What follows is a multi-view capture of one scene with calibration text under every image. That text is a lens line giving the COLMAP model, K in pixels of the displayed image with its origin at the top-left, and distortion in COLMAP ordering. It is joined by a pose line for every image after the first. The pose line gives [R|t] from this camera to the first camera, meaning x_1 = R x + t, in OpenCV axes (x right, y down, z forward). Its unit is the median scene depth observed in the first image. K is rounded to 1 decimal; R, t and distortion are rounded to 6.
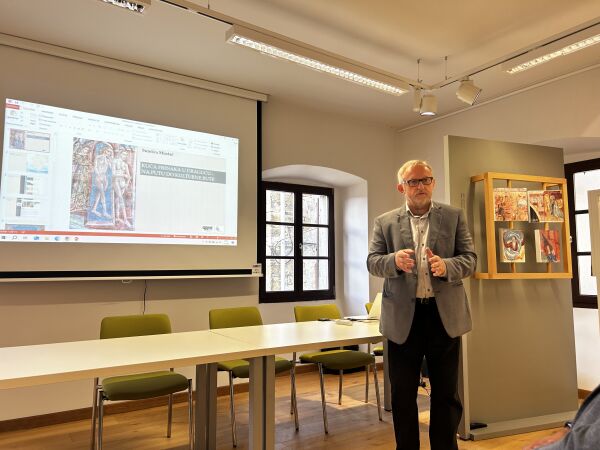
lens RADIAL K [[453.7, 0, 300.0], [0, 453.7, 225.0], [0, 0, 1]] dist [0.029513, -0.005069]
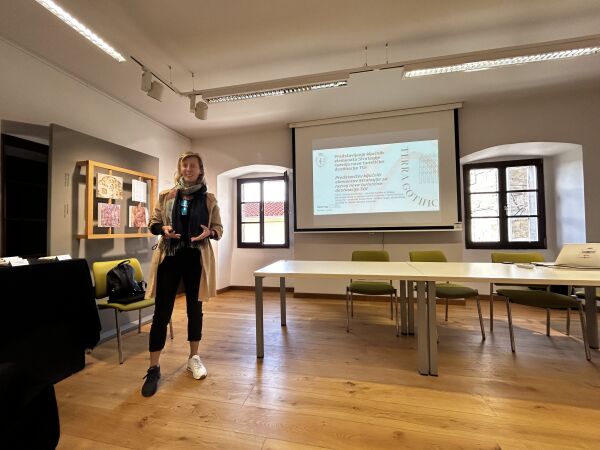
lens RADIAL K [[243.7, 0, 300.0], [0, 243.7, 225.0], [0, 0, 1]] dist [0.000856, 0.000278]
pose [[0.690815, -0.023728, -0.722643, 0.123554], [0.083154, 0.995437, 0.046806, 0.015702], [0.718234, -0.092425, 0.689635, 0.087538]]
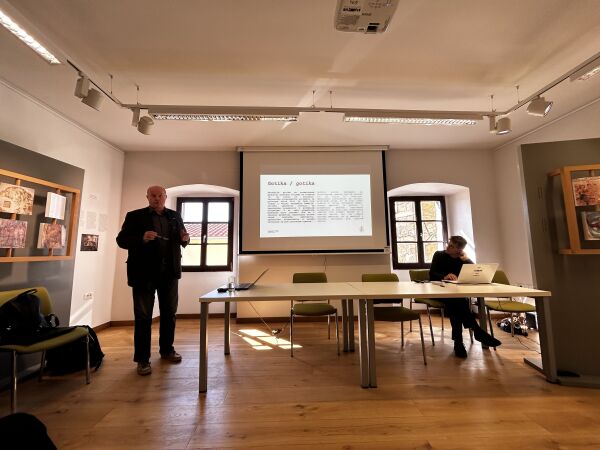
lens RADIAL K [[243.7, 0, 300.0], [0, 243.7, 225.0], [0, 0, 1]] dist [0.000856, 0.000278]
pose [[0.846897, -0.064046, -0.527886, 0.117176], [0.060614, 0.997877, -0.023824, 0.009509], [0.528291, -0.011821, 0.848981, 0.054833]]
